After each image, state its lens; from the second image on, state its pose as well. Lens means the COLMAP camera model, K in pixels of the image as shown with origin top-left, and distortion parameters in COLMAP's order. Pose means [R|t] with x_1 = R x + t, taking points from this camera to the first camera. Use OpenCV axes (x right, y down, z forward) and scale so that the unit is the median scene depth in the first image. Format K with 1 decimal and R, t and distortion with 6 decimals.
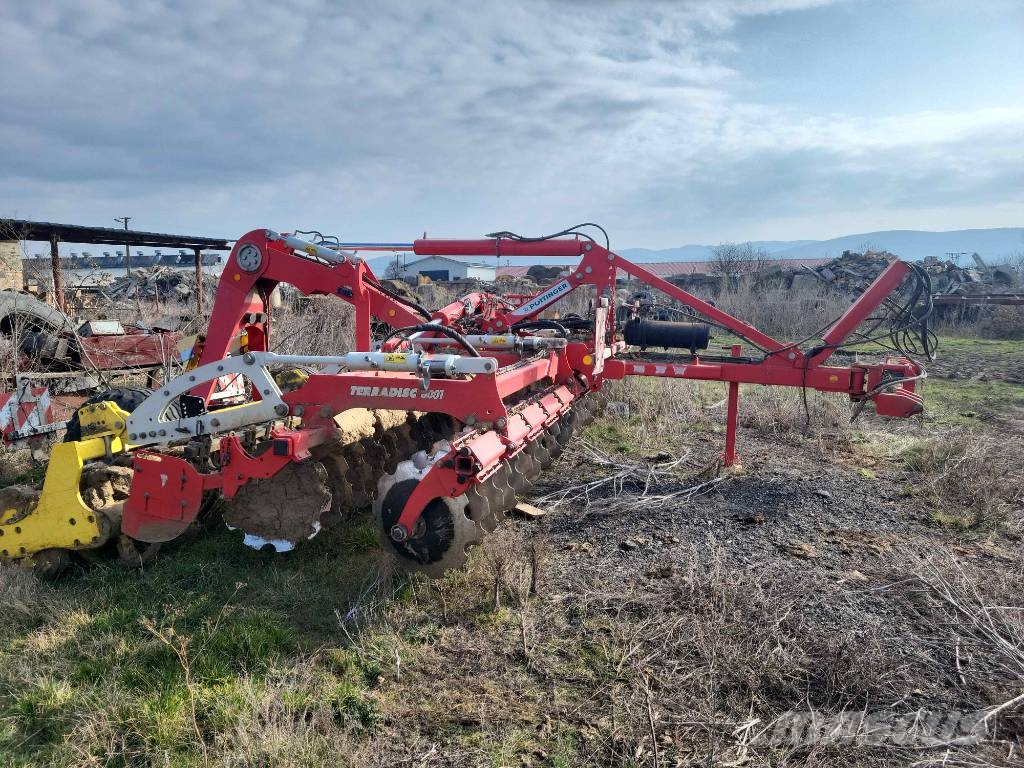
lens RADIAL K [[779.6, 0, 510.9], [0, 779.6, 383.9], [0, 0, 1]] dist [0.055306, -0.025650]
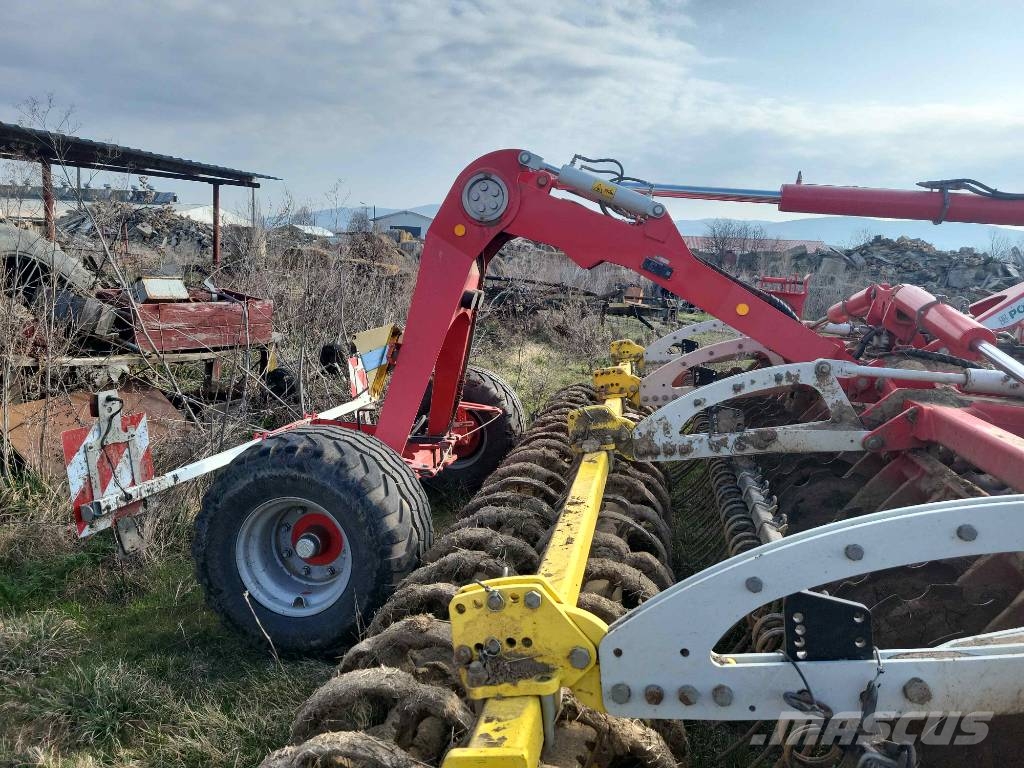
lens RADIAL K [[779.6, 0, 504.1], [0, 779.6, 374.1], [0, 0, 1]] dist [0.055306, -0.025650]
pose [[0.996364, 0.054666, 0.065349, -0.487583], [-0.056960, 0.997805, 0.033777, -0.070457], [-0.063359, -0.037377, 0.997291, 0.576929]]
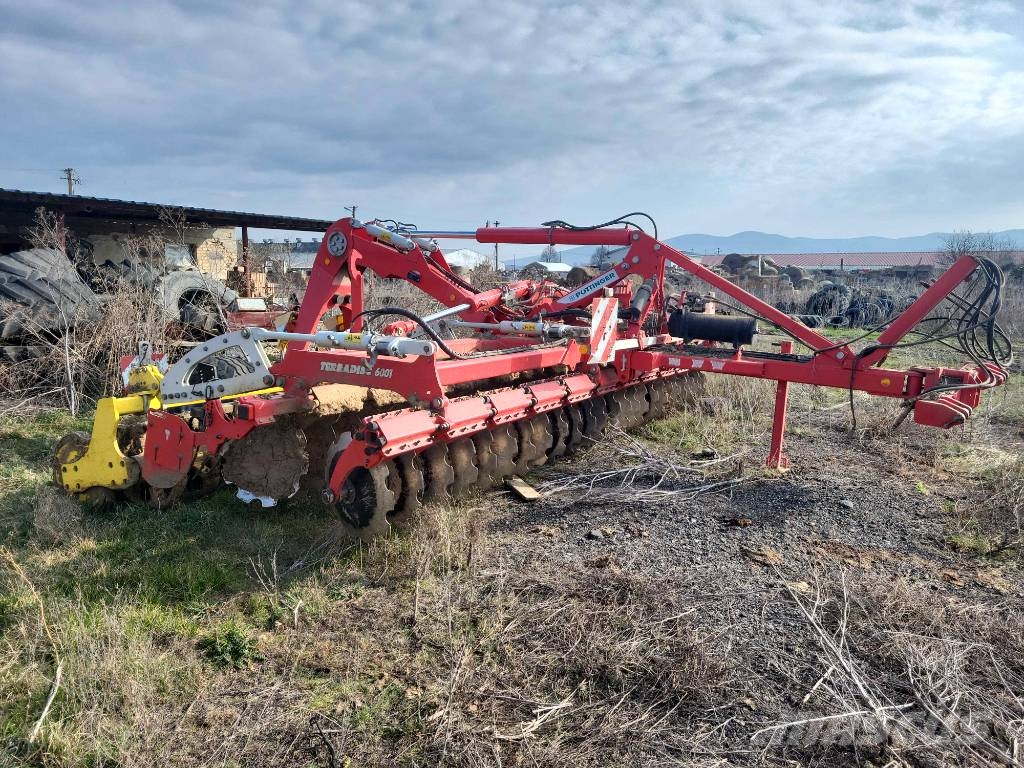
lens RADIAL K [[783.2, 0, 522.6], [0, 783.2, 380.2], [0, 0, 1]] dist [0.056436, -0.024866]
pose [[0.968284, 0.053541, -0.244047, 0.272652], [-0.050938, 0.998558, 0.016967, -0.003612], [0.244603, -0.003998, 0.969615, -0.000953]]
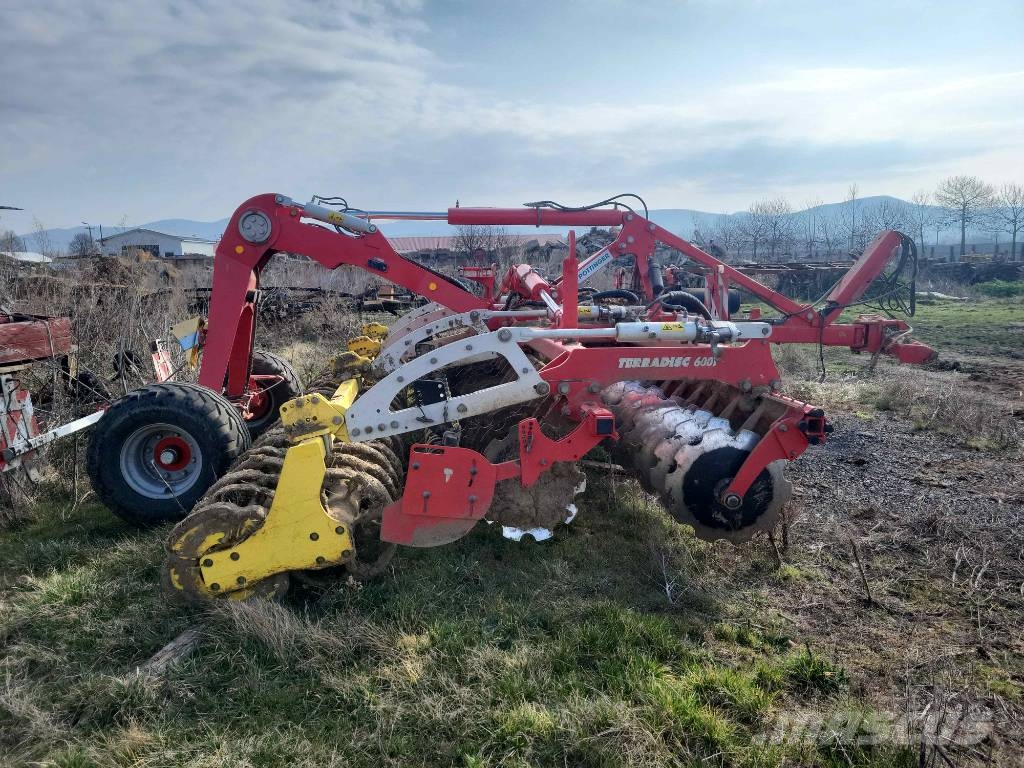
lens RADIAL K [[779.6, 0, 511.3], [0, 779.6, 378.8], [0, 0, 1]] dist [0.055306, -0.025650]
pose [[0.935223, -0.063154, 0.348382, -0.531853], [0.054711, 0.997922, 0.034033, -0.009733], [-0.349808, -0.012768, 0.936735, 0.119378]]
